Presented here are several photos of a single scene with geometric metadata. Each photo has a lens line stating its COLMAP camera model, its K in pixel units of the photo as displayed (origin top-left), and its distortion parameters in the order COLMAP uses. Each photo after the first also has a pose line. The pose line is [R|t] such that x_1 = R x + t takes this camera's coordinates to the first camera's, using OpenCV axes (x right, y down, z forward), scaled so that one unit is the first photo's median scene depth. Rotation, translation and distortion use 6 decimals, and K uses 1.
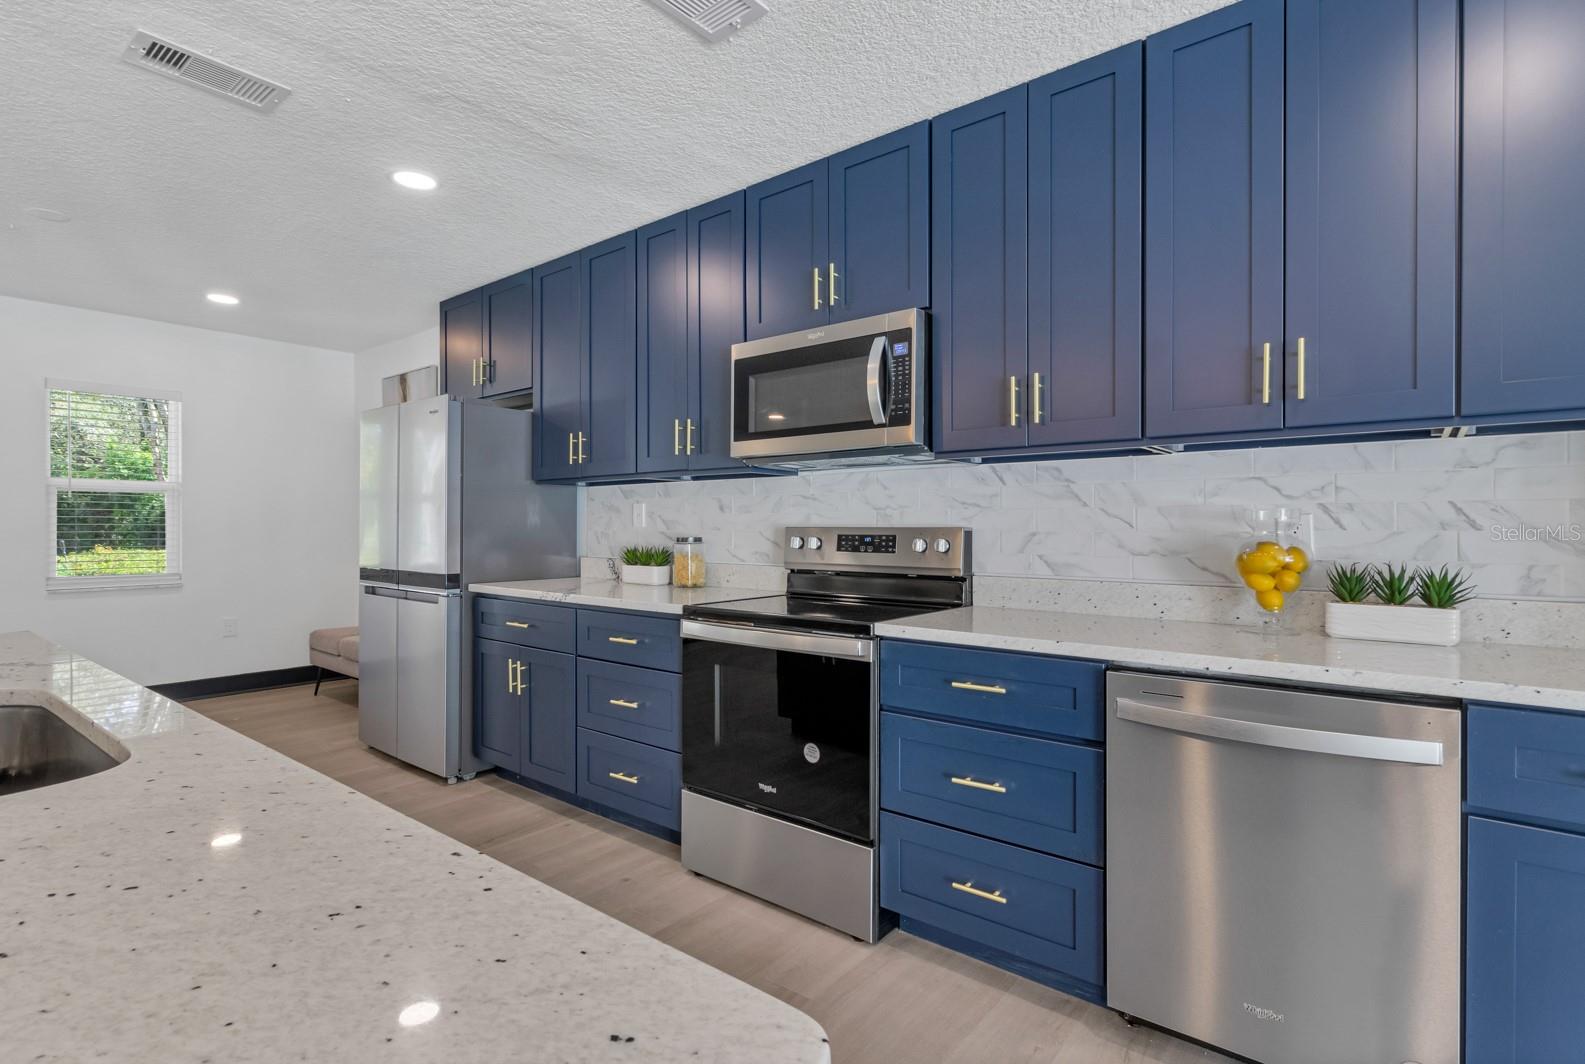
lens RADIAL K [[766.7, 0, 771.7], [0, 766.7, 524.4], [0, 0, 1]] dist [-0.000653, -0.000697]
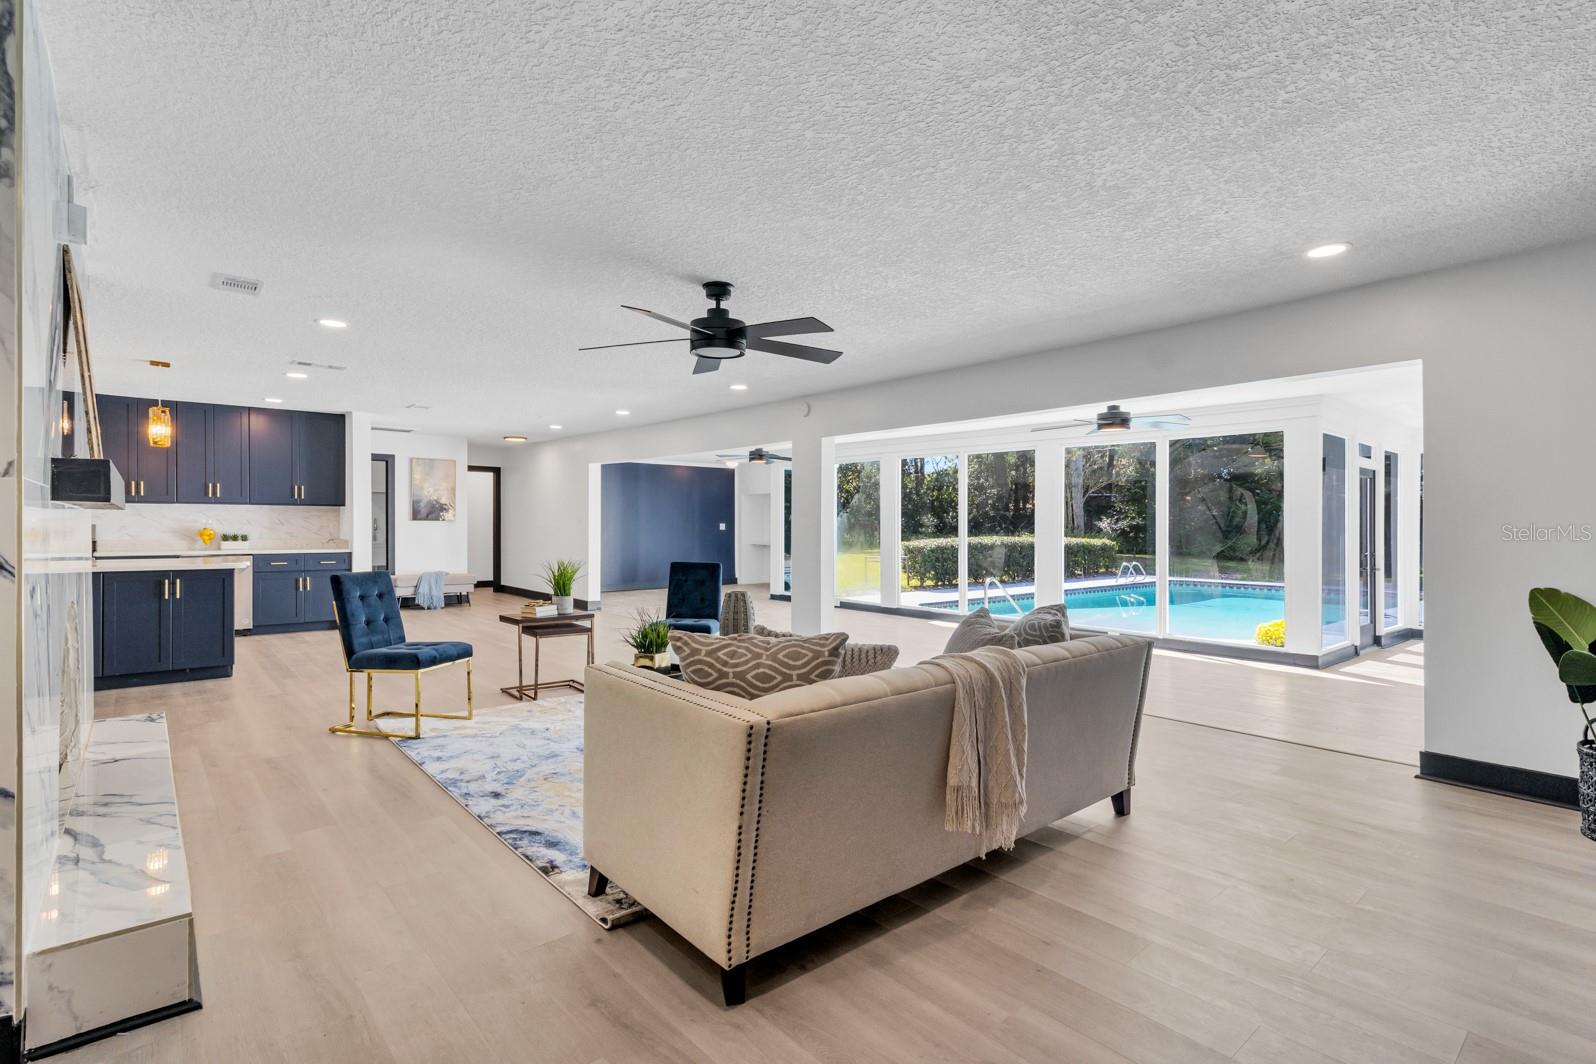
lens RADIAL K [[766.8, 0, 798.0], [0, 766.8, 532.0], [0, 0, 1]] dist [0.001211, 0.000547]
pose [[0.156277, -0.008925, 0.987673, -2.366399], [-0.006640, 0.999927, 0.010087, -0.015641], [-0.987691, -0.008134, 0.156206, -2.254858]]
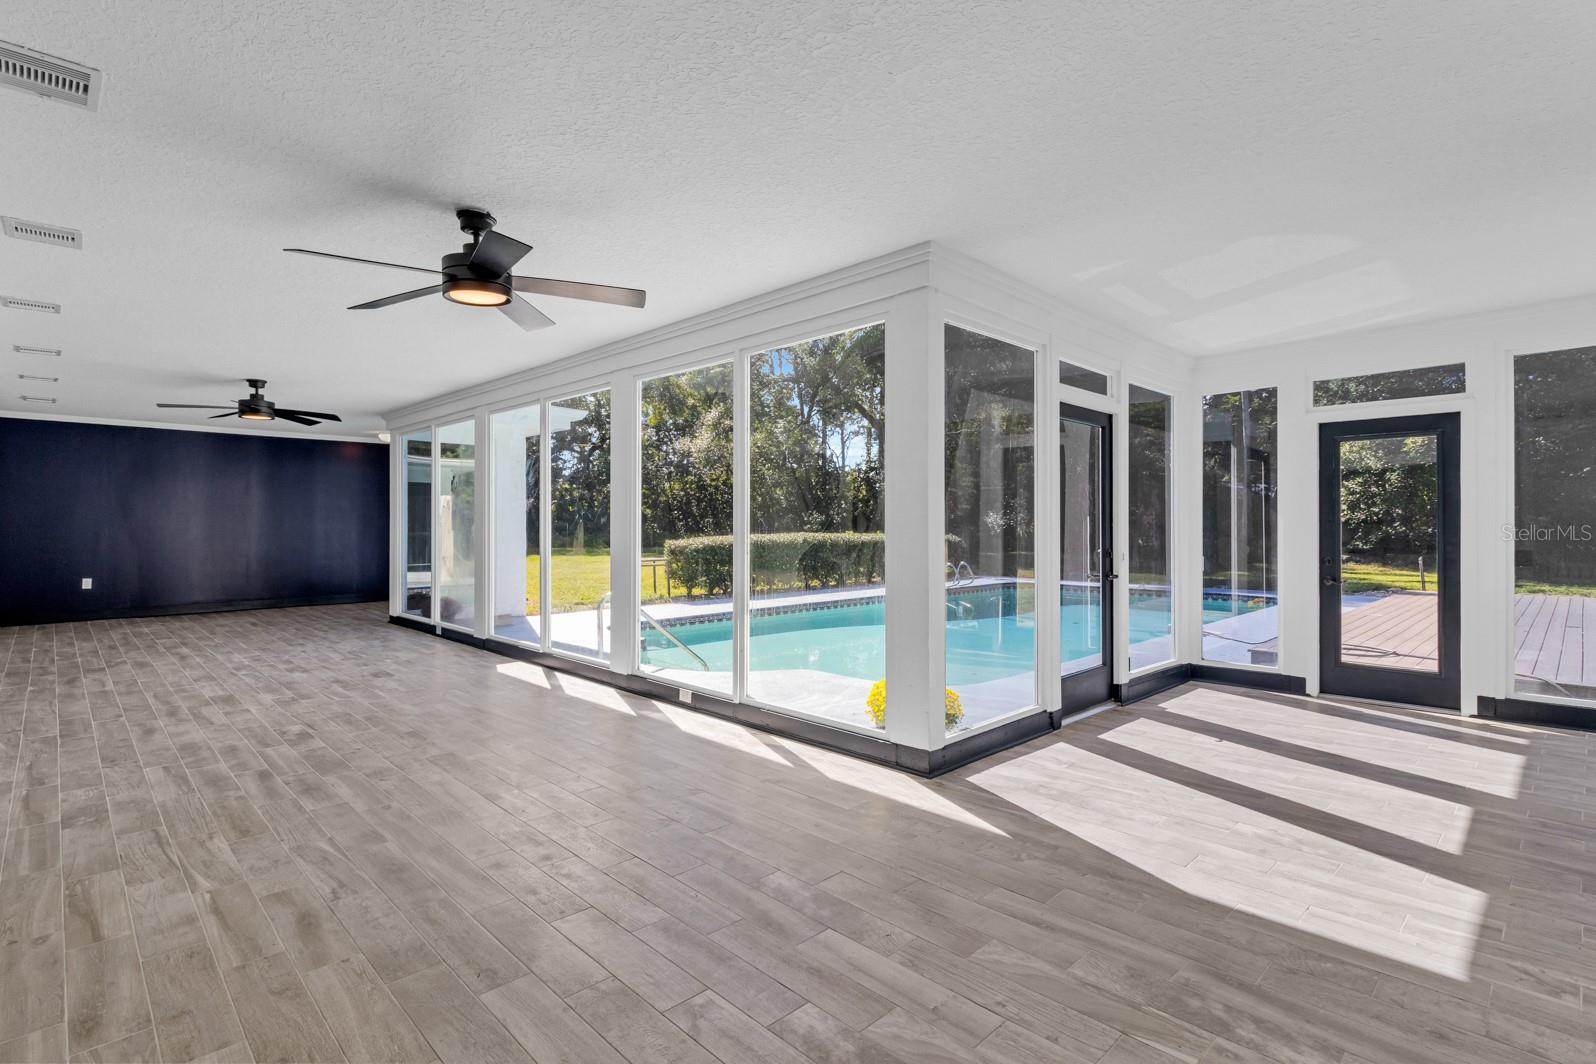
lens RADIAL K [[766.8, 0, 798.0], [0, 766.8, 532.0], [0, 0, 1]] dist [0.001211, 0.000547]
pose [[0.087475, -0.009146, 0.996125, -0.763452], [0.001645, 0.999958, 0.009037, 0.028665], [-0.996165, 0.000849, 0.087486, -3.577644]]
